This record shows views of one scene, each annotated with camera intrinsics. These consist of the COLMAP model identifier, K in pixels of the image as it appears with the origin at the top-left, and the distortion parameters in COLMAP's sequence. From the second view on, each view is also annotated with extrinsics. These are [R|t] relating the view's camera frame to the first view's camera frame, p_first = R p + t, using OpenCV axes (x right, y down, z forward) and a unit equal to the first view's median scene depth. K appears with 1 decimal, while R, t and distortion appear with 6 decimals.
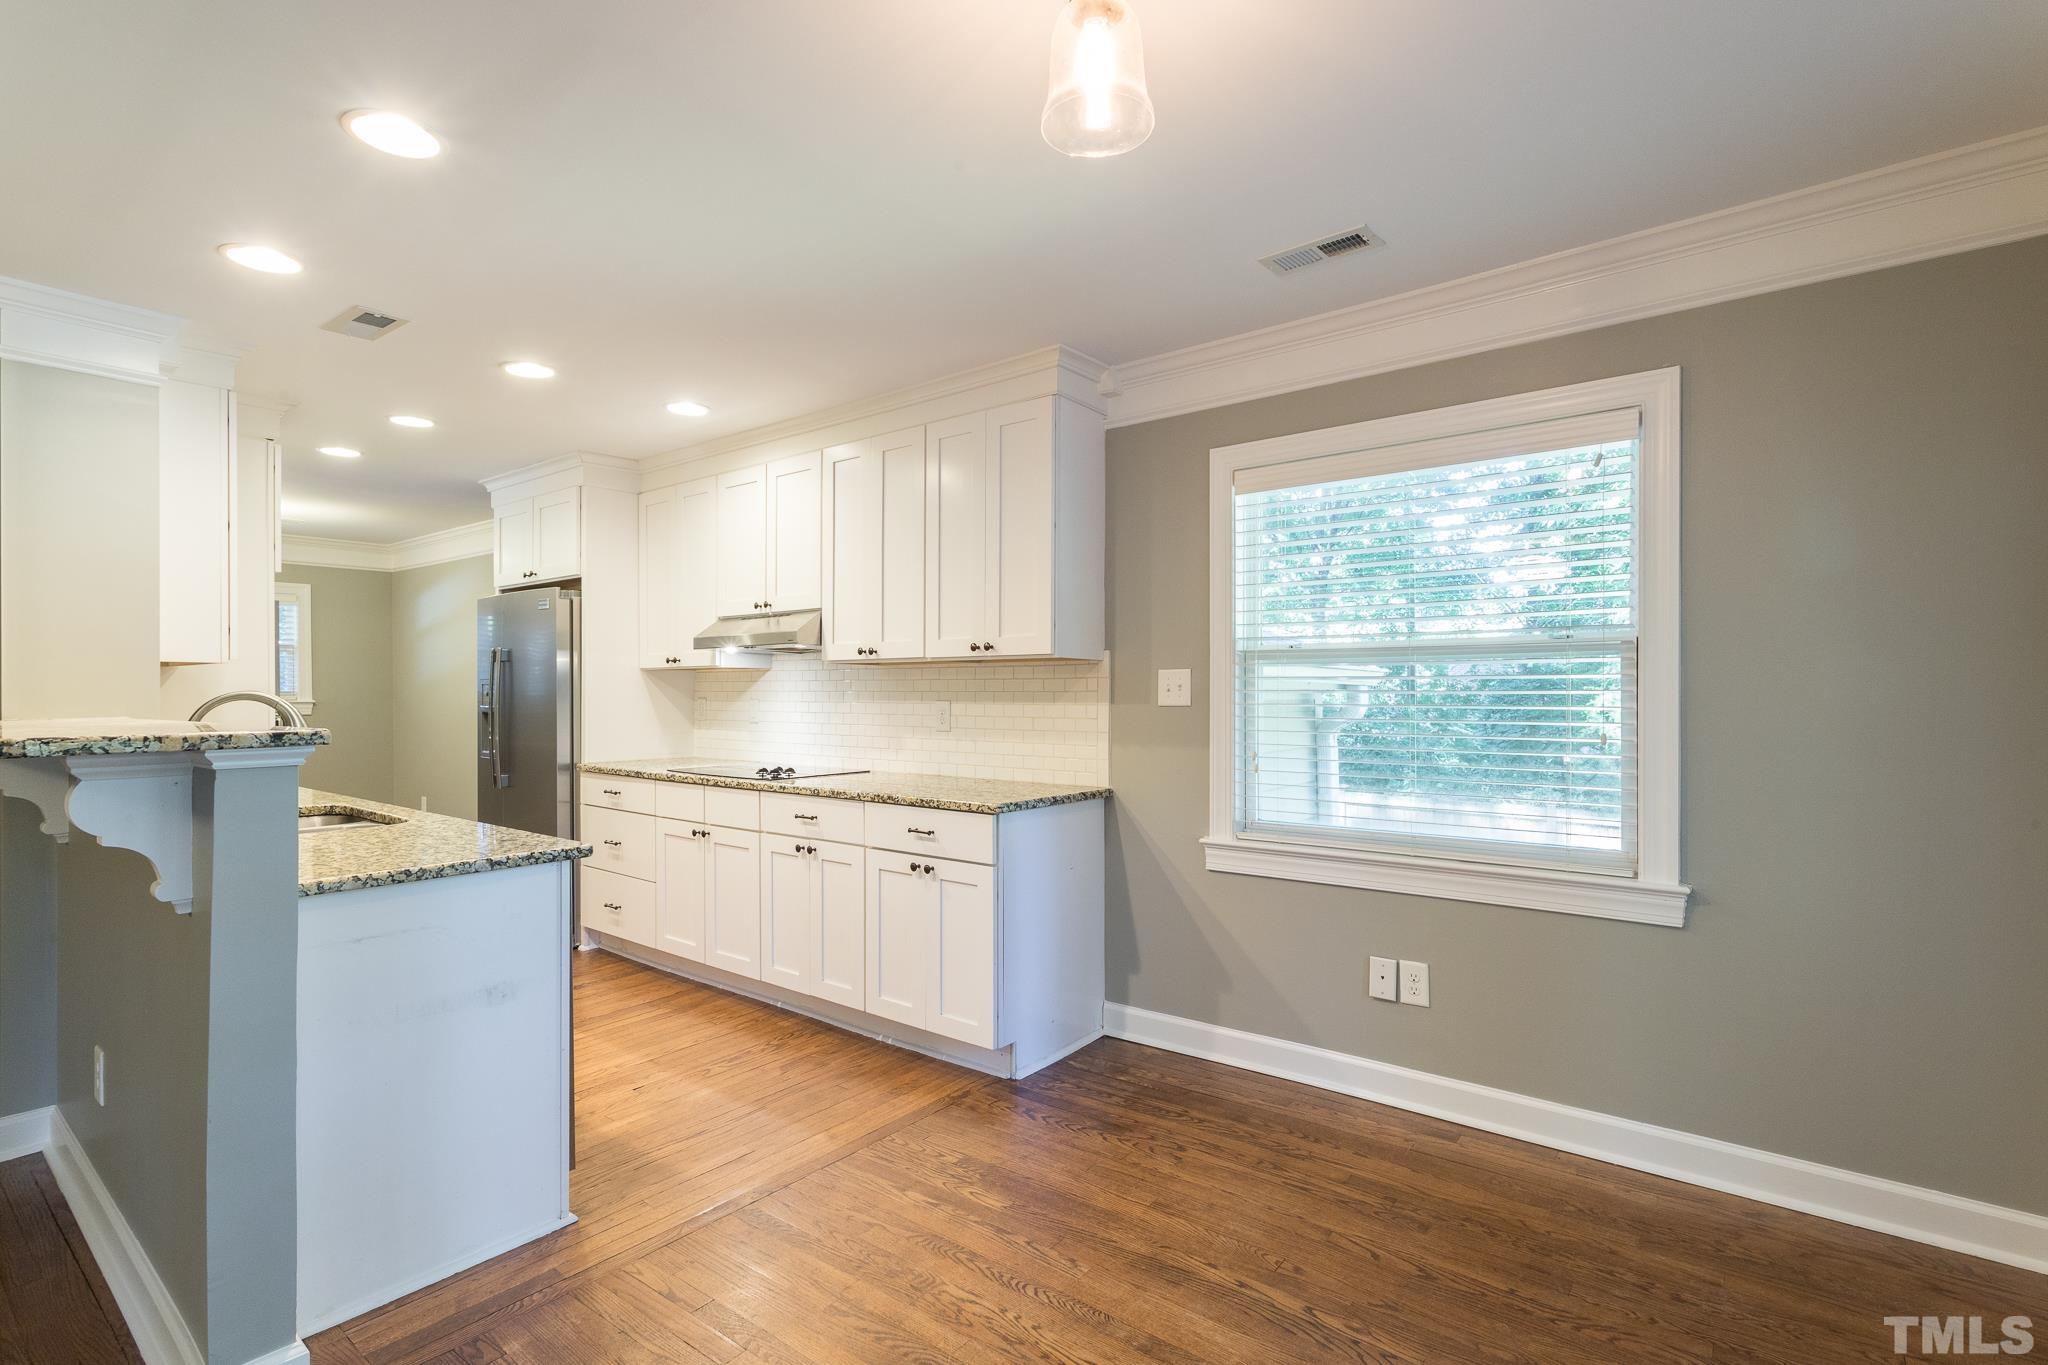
lens RADIAL K [[985.6, 0, 1027.2], [0, 985.6, 696.5], [0, 0, 1]] dist [-0.002394, 0.002969]
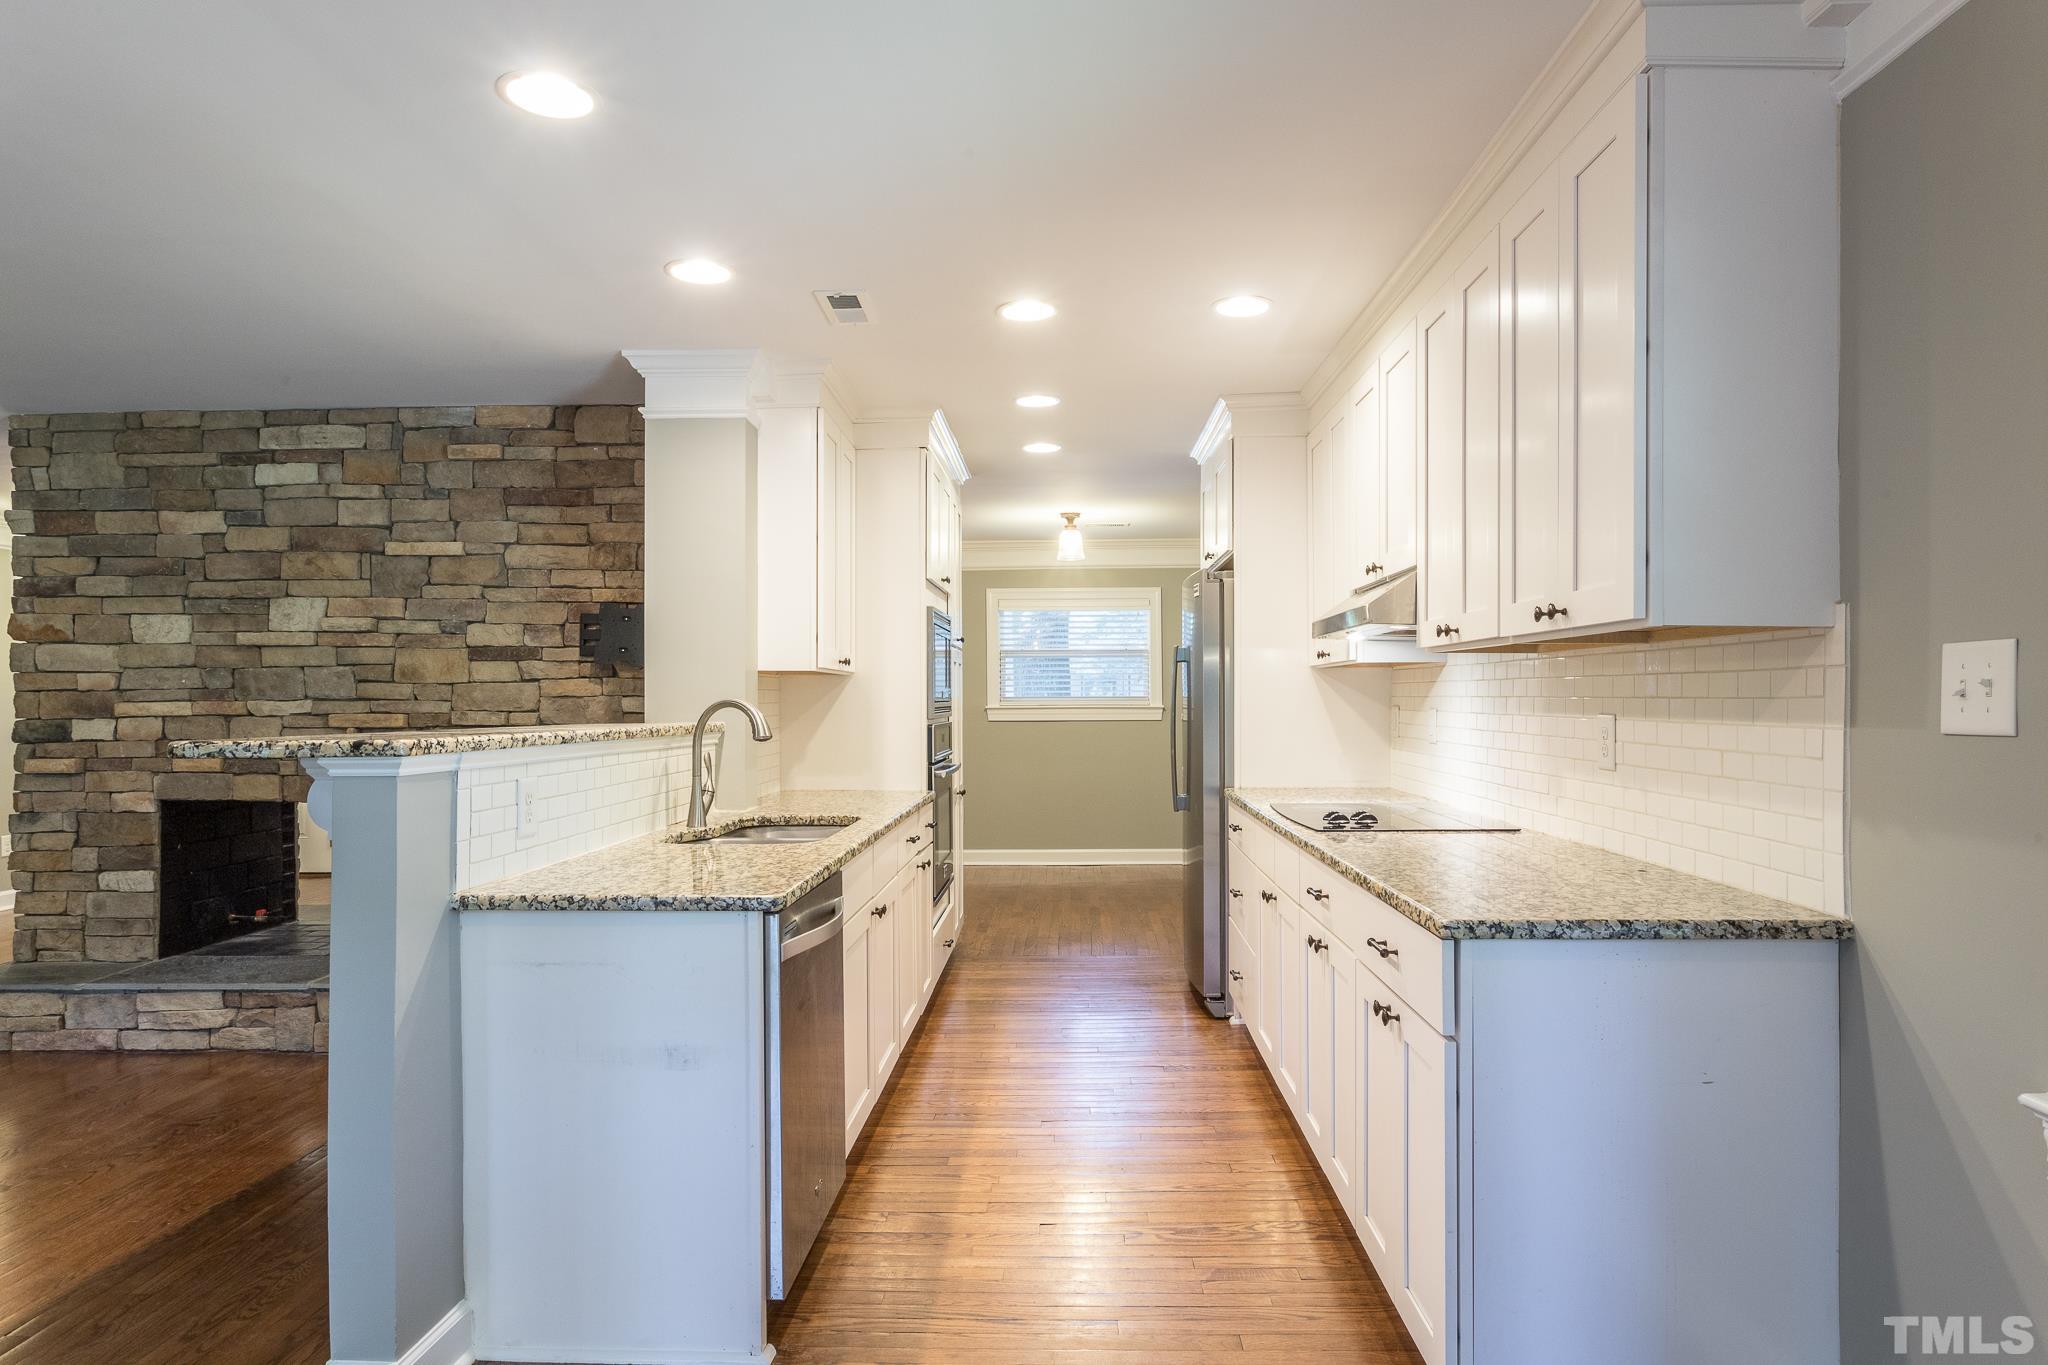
lens RADIAL K [[1178.4, 0, 1024.1], [0, 1178.4, 695.1], [0, 0, 1]] dist [-0.007315, 0.007205]
pose [[0.593364, -0.002340, -0.804931, 0.286223], [-0.001444, 0.999991, -0.003972, -0.003839], [0.804933, 0.003519, 0.593356, 0.398103]]
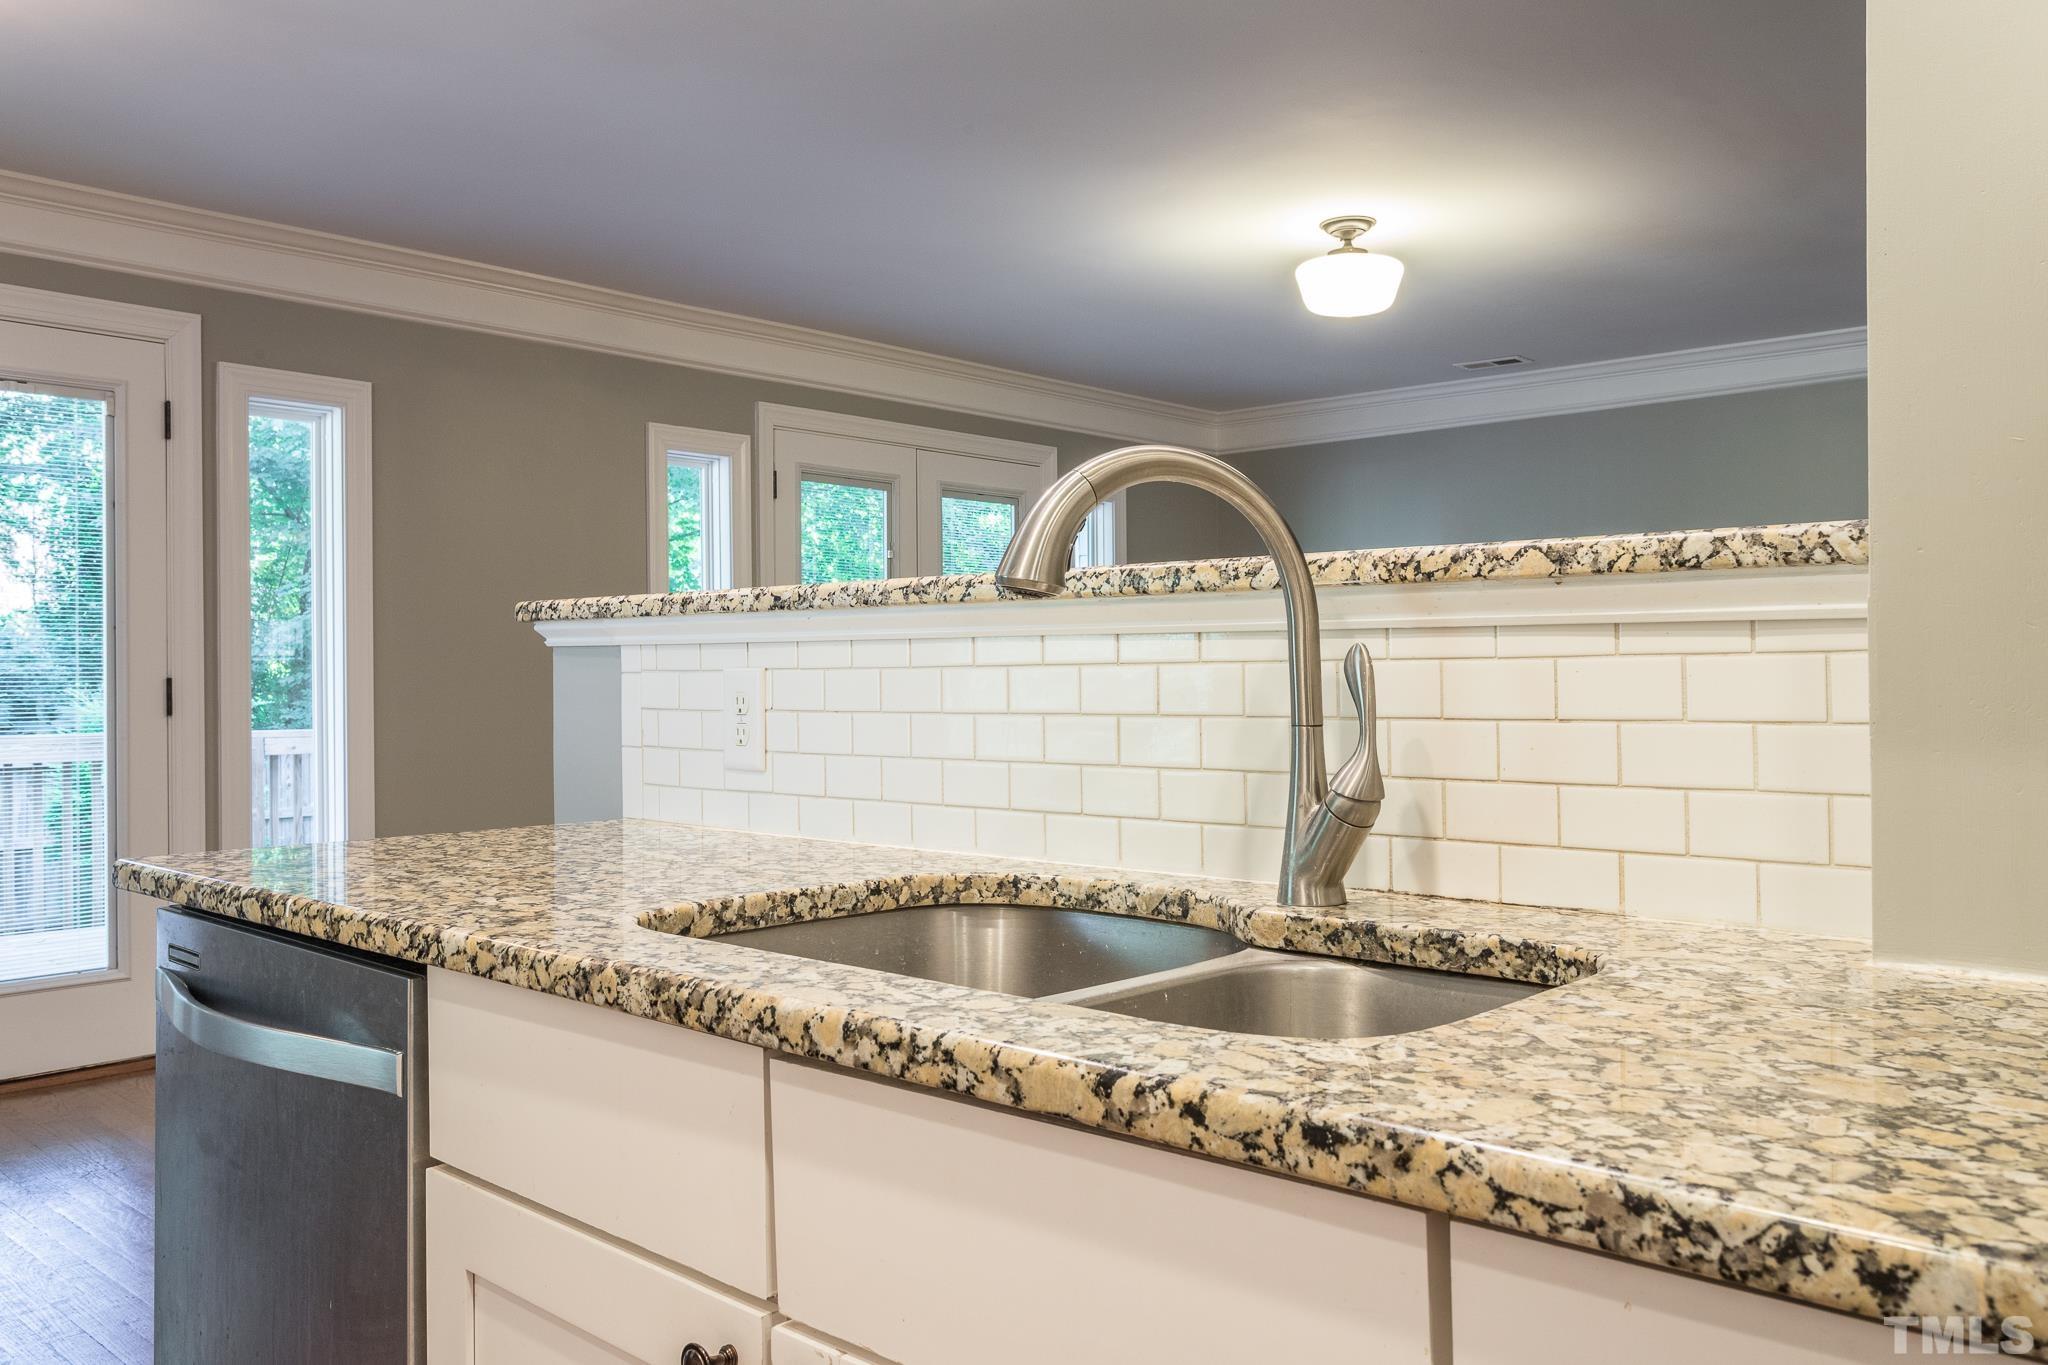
lens RADIAL K [[1612.0, 0, 1035.3], [0, 1612.0, 680.9], [0, 0, 1]] dist [-0.045274, -0.002724]
pose [[-0.998283, 0.006183, 0.058242, -0.598133], [0.006771, 0.999928, 0.009895, 0.042890], [-0.058176, 0.010273, -0.998253, 1.129638]]
